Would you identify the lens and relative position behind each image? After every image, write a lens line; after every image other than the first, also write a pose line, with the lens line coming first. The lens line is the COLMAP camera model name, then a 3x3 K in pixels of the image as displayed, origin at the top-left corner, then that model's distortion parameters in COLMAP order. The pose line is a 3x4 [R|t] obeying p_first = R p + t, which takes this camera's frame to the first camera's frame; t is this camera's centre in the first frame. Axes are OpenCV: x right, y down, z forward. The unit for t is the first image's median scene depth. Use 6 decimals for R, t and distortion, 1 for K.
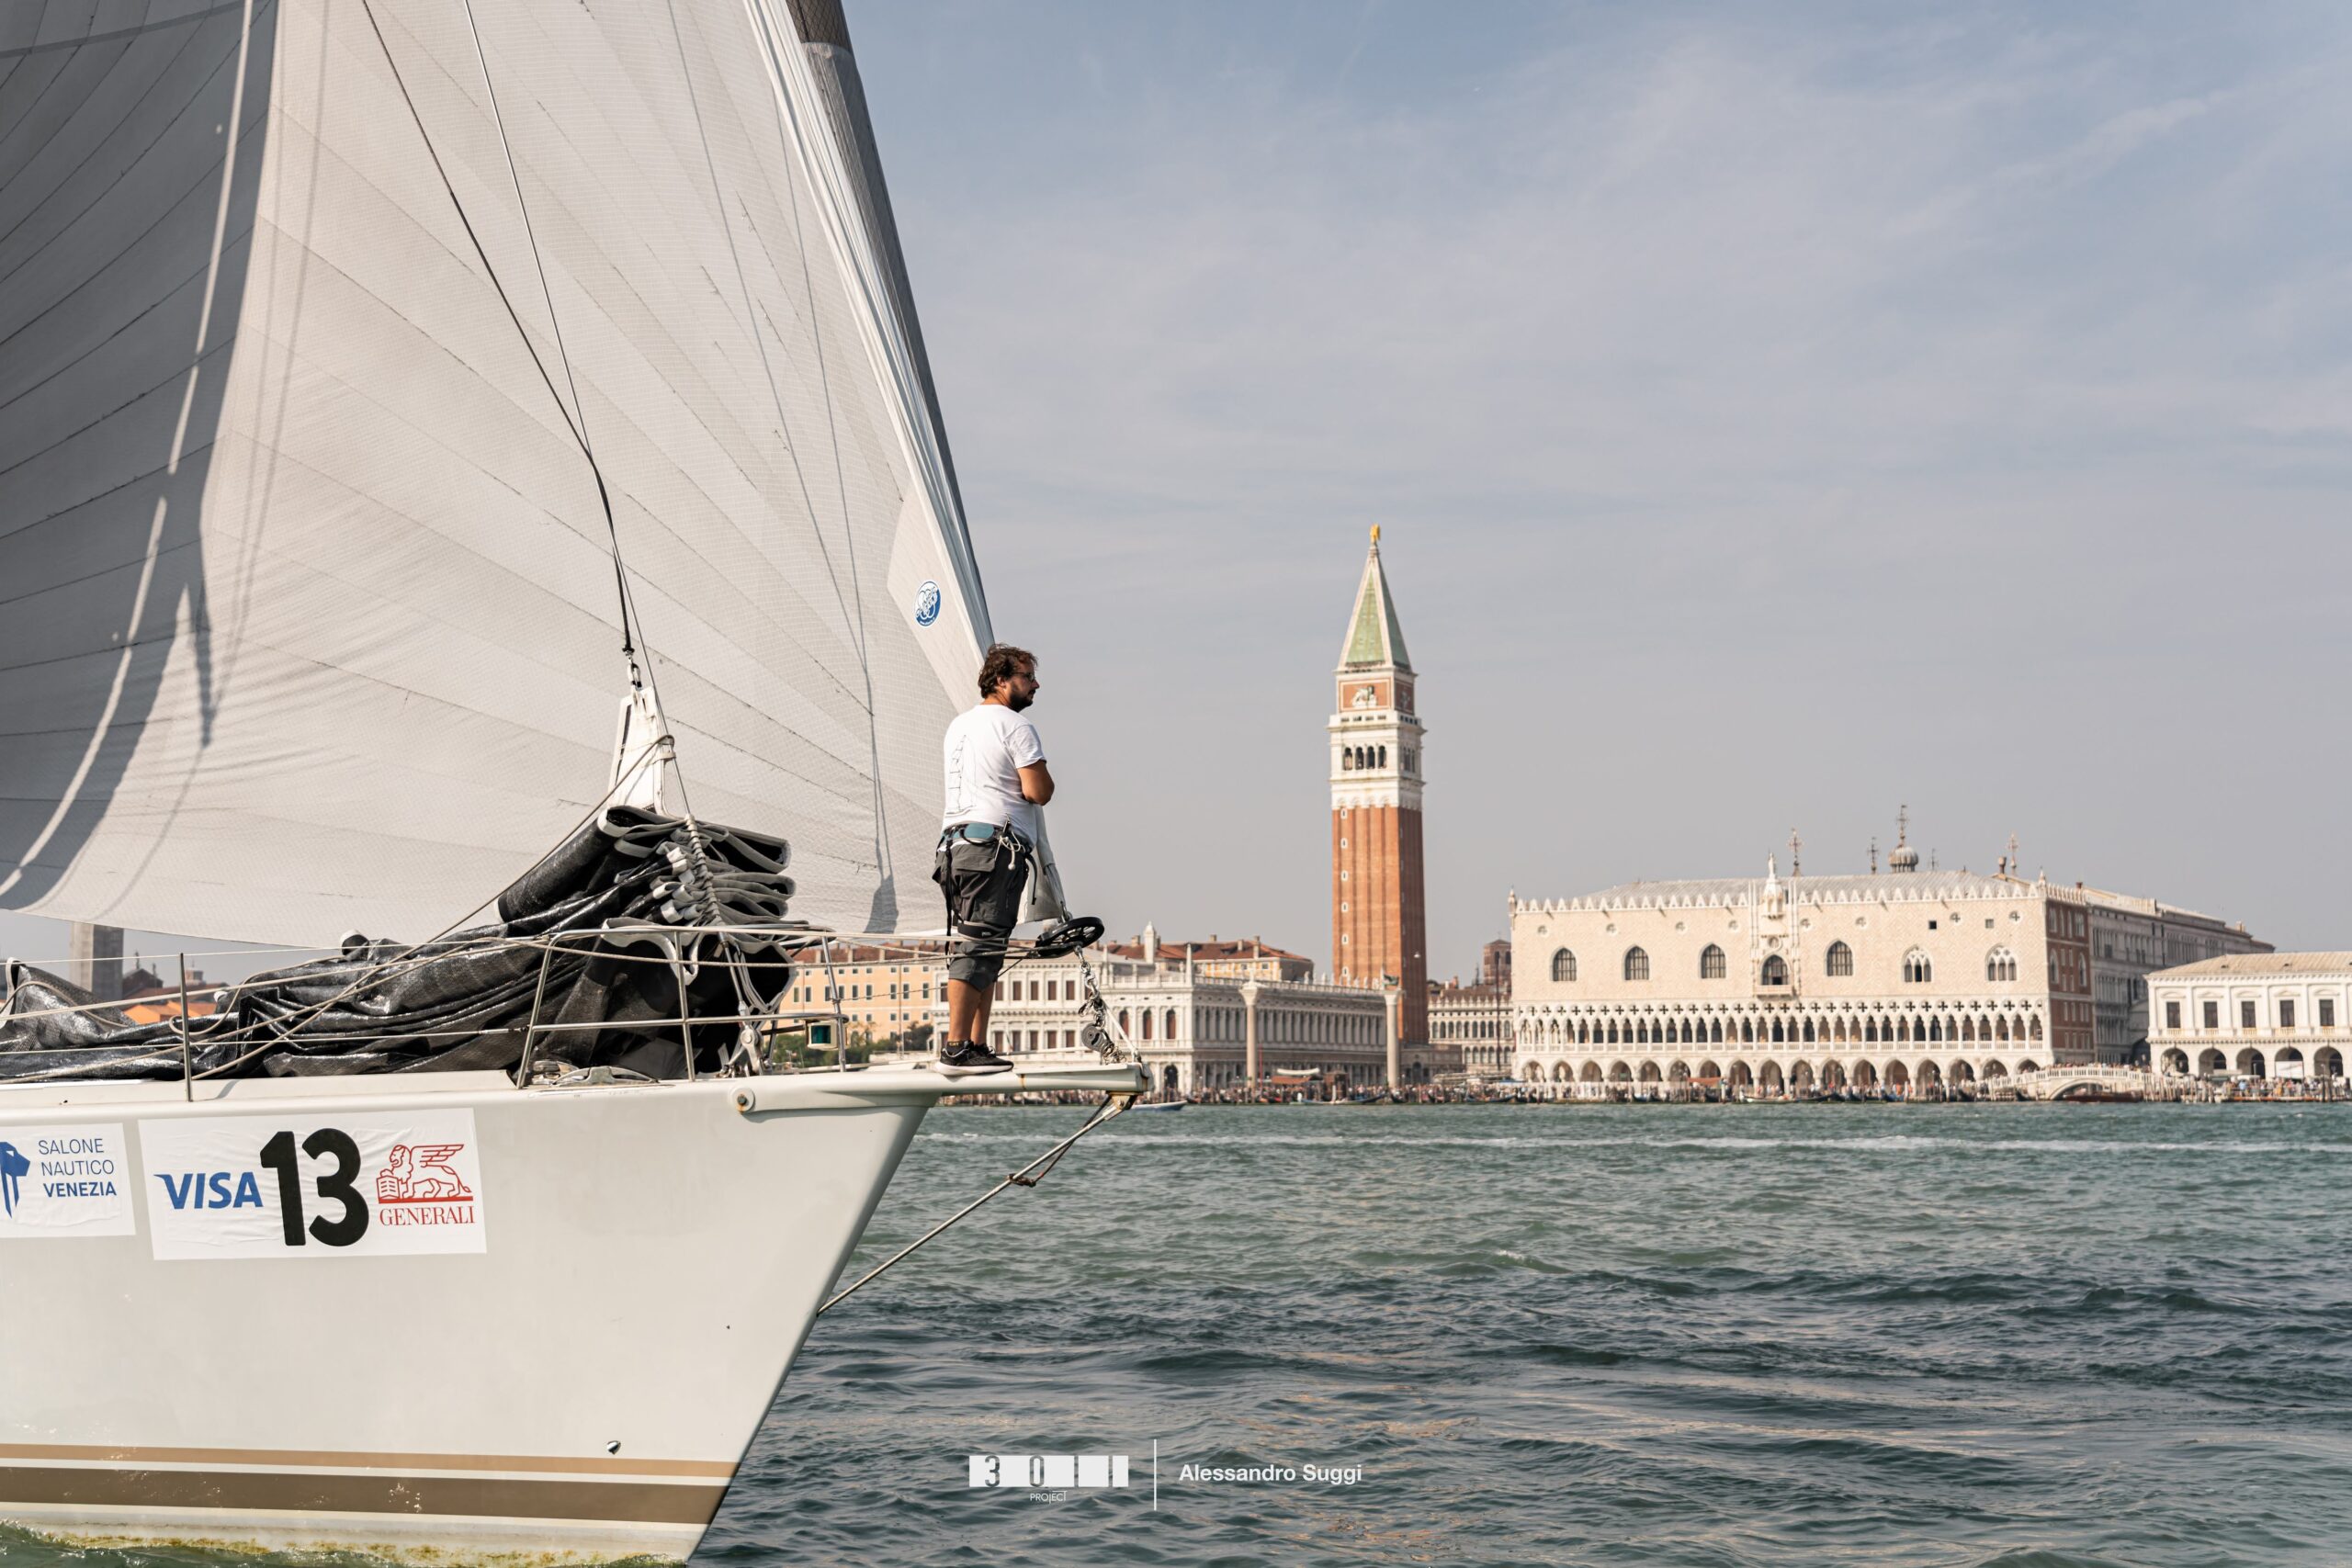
lens RADIAL K [[3044.0, 0, 1168.1], [0, 3044.0, 787.2], [0, 0, 1]] dist [0.078303, 0.000000]
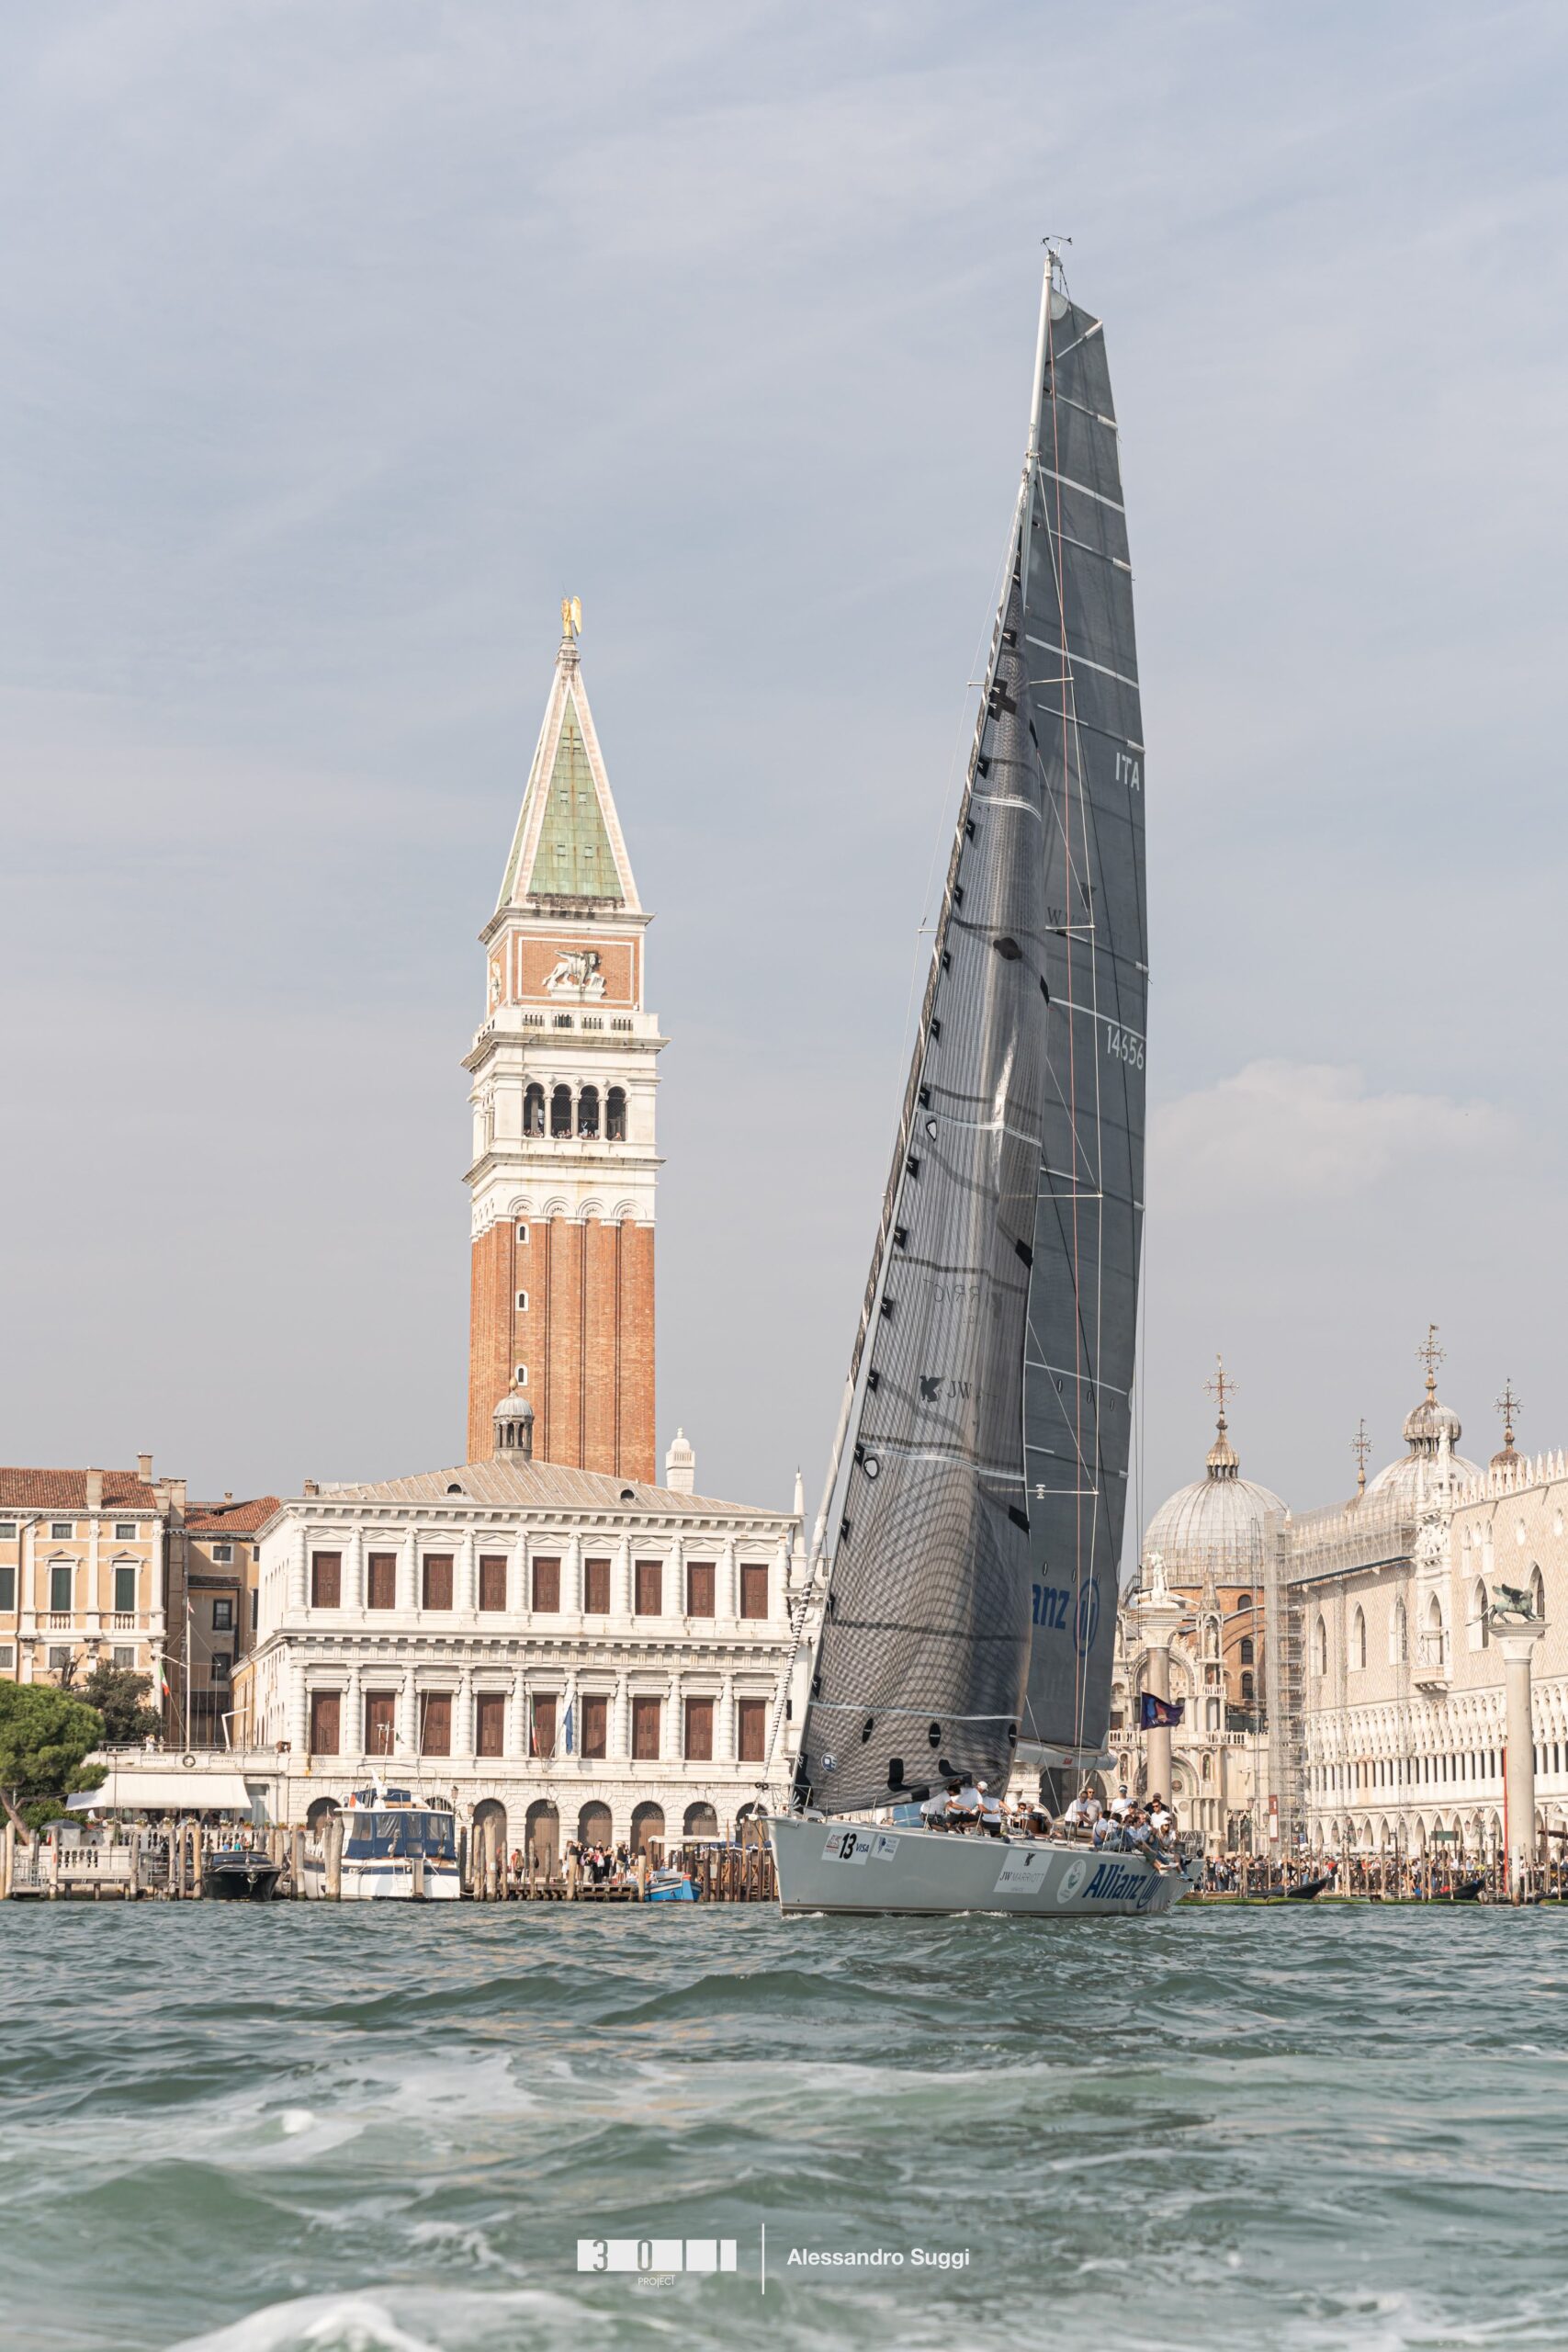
lens RADIAL K [[4354.5, 0, 783.5], [0, 4354.5, 1176.9], [0, 0, 1]] dist [-0.014299, 0.000000]
pose [[0.775881, 0.110544, 0.621119, -0.356736], [-0.069984, 0.993534, -0.089403, 0.063759], [-0.626986, 0.025897, 0.778600, 0.585920]]
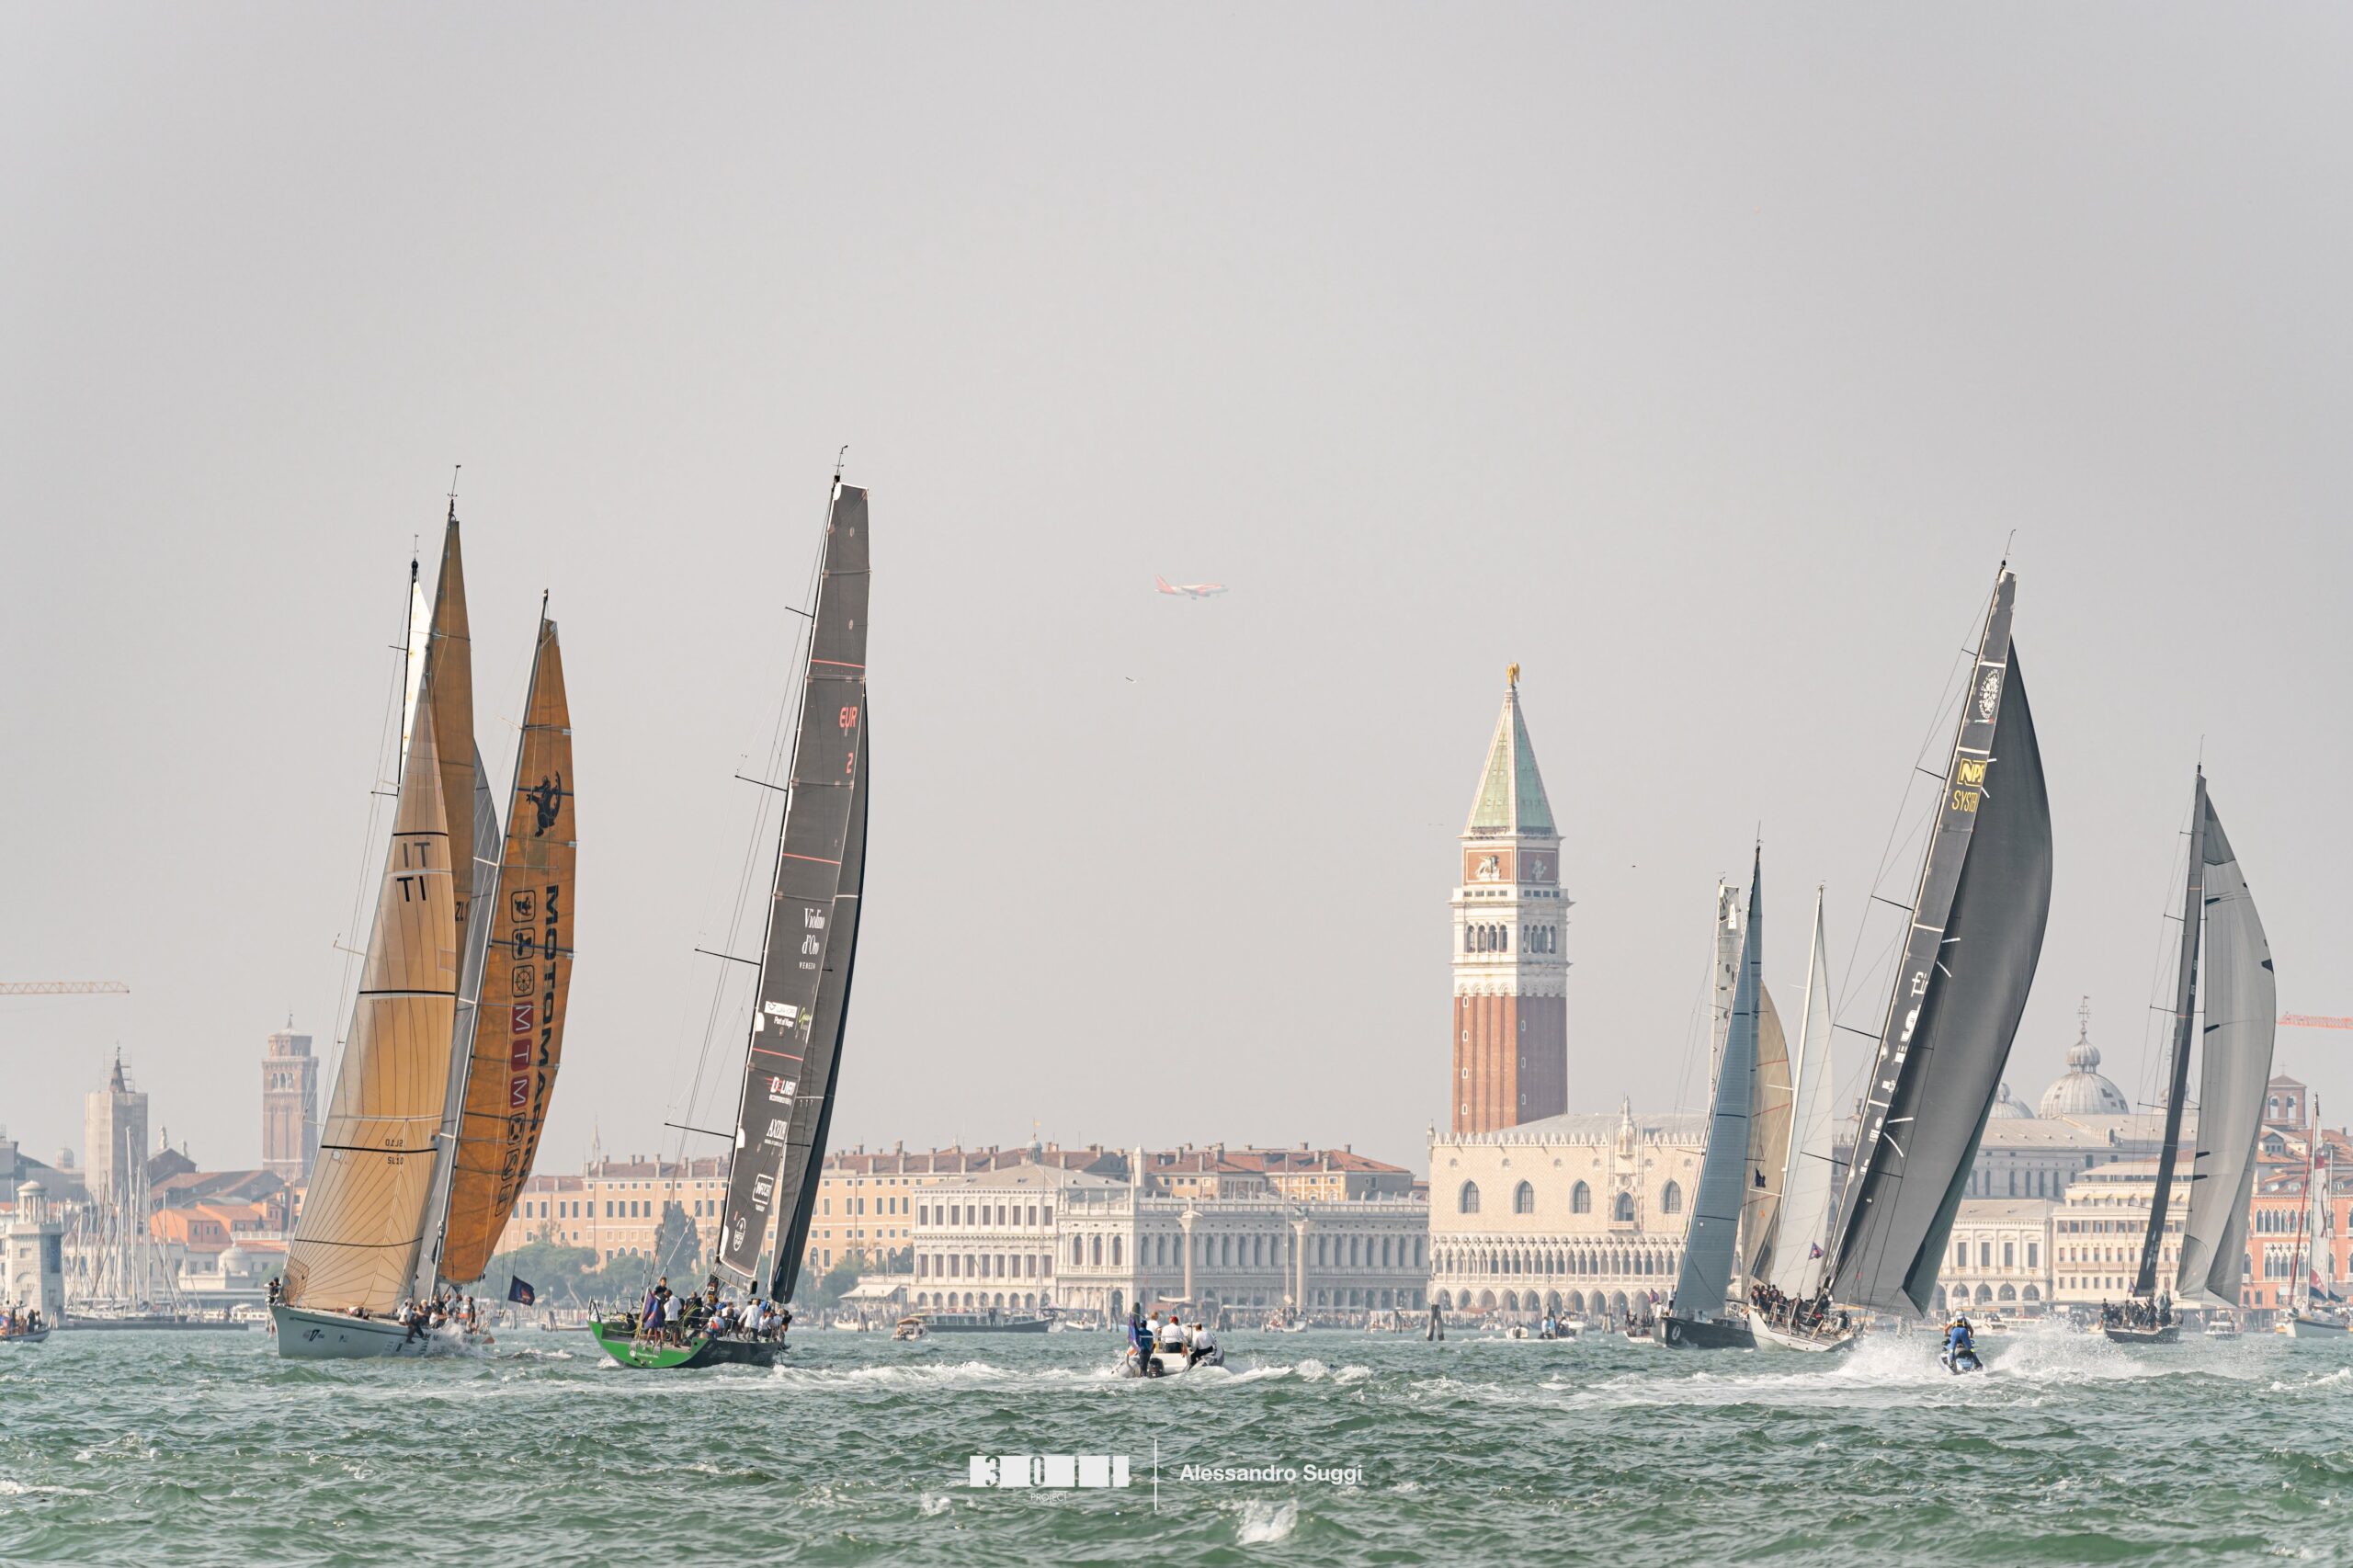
lens RADIAL K [[16112.6, 0, 1177.4], [0, 16112.6, 783.9], [0, 0, 1]] dist [0.962971, 0.000000]
pose [[0.965413, 0.001321, -0.260723, 1.405503], [0.015996, 0.997803, 0.064288, -0.418342], [0.260235, -0.066235, 0.963271, -4.121748]]
